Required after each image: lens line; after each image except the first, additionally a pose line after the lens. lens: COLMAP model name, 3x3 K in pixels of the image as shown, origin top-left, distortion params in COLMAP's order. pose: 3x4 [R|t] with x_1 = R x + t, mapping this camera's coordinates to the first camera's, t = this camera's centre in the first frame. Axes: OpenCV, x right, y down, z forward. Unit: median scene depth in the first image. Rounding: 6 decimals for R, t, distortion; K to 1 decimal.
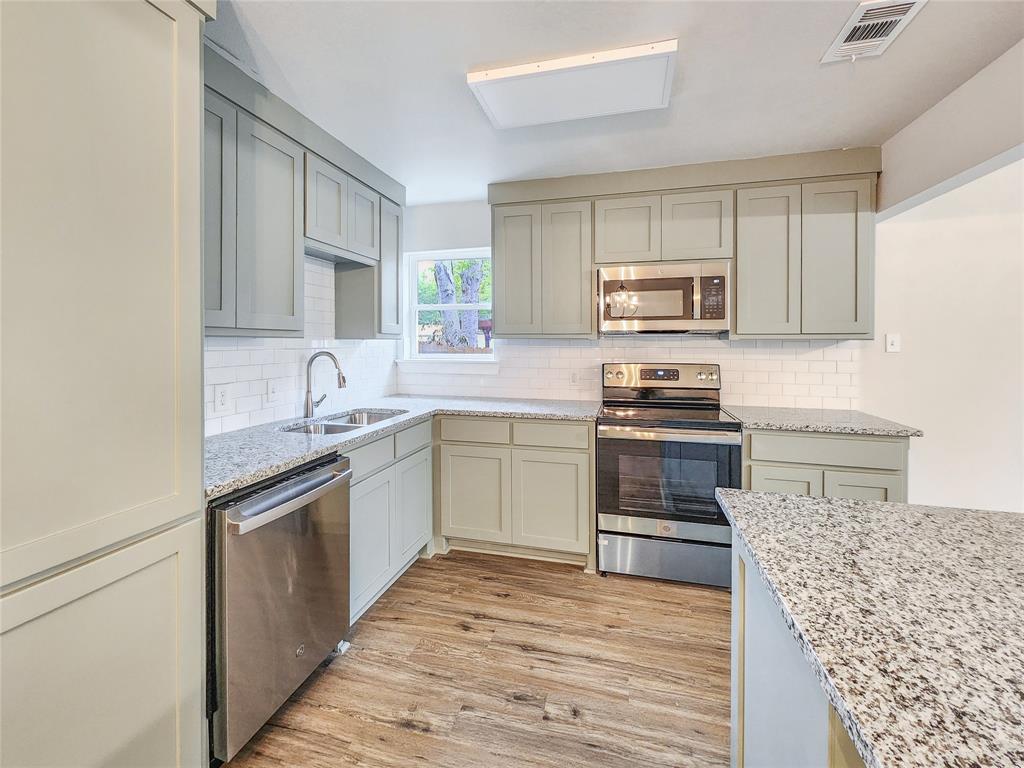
lens RADIAL K [[423.3, 0, 505.0], [0, 423.3, 346.2], [0, 0, 1]] dist [0.004554, -0.001767]
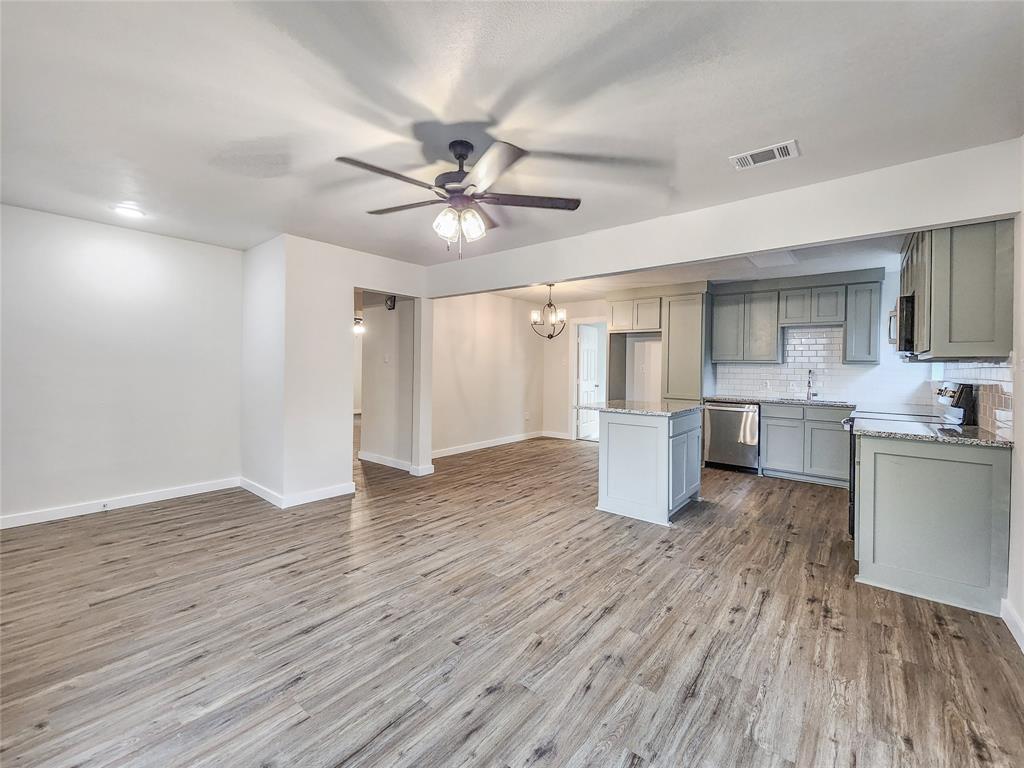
lens RADIAL K [[423.3, 0, 513.1], [0, 423.3, 376.9], [0, 0, 1]] dist [0.004554, -0.001767]
pose [[-0.407146, 0.013908, -0.913257, 2.169923], [-0.022372, 0.999432, 0.025194, 0.029511], [0.913089, 0.030689, -0.406604, 0.493644]]
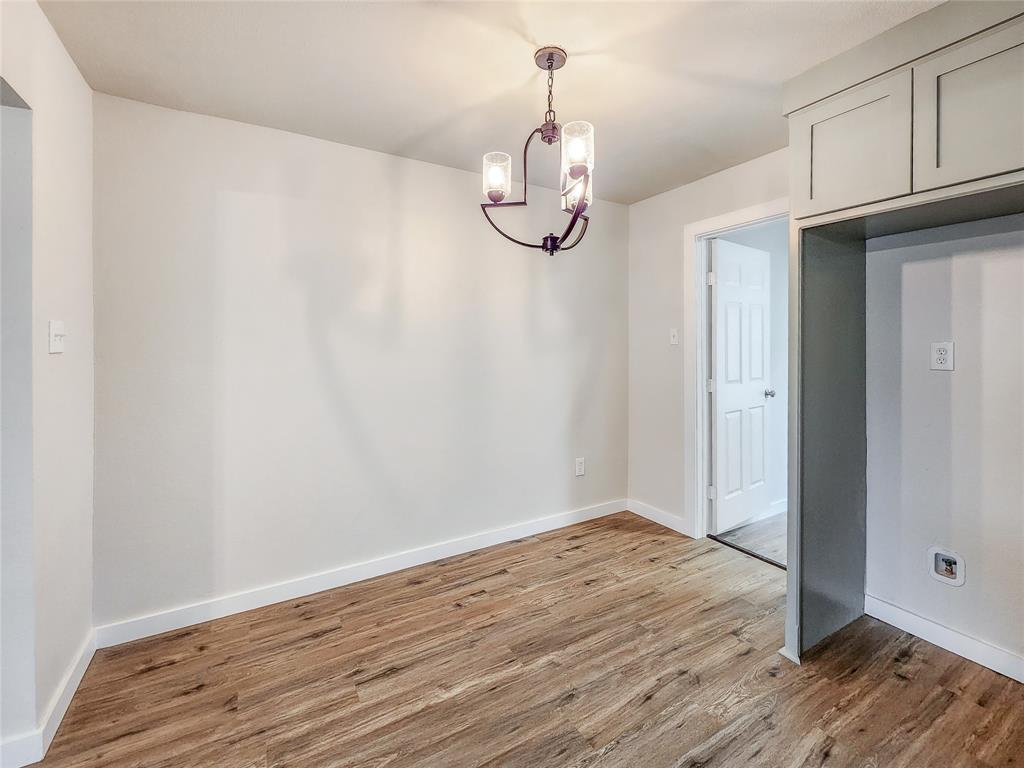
lens RADIAL K [[453.6, 0, 521.7], [0, 453.6, 348.0], [0, 0, 1]] dist [0.023719, 0.000781]
pose [[-0.689394, 0.003129, -0.724380, 0.424664], [-0.007530, 0.999906, 0.011485, 0.012976], [0.724347, 0.013373, -0.689306, 0.162866]]
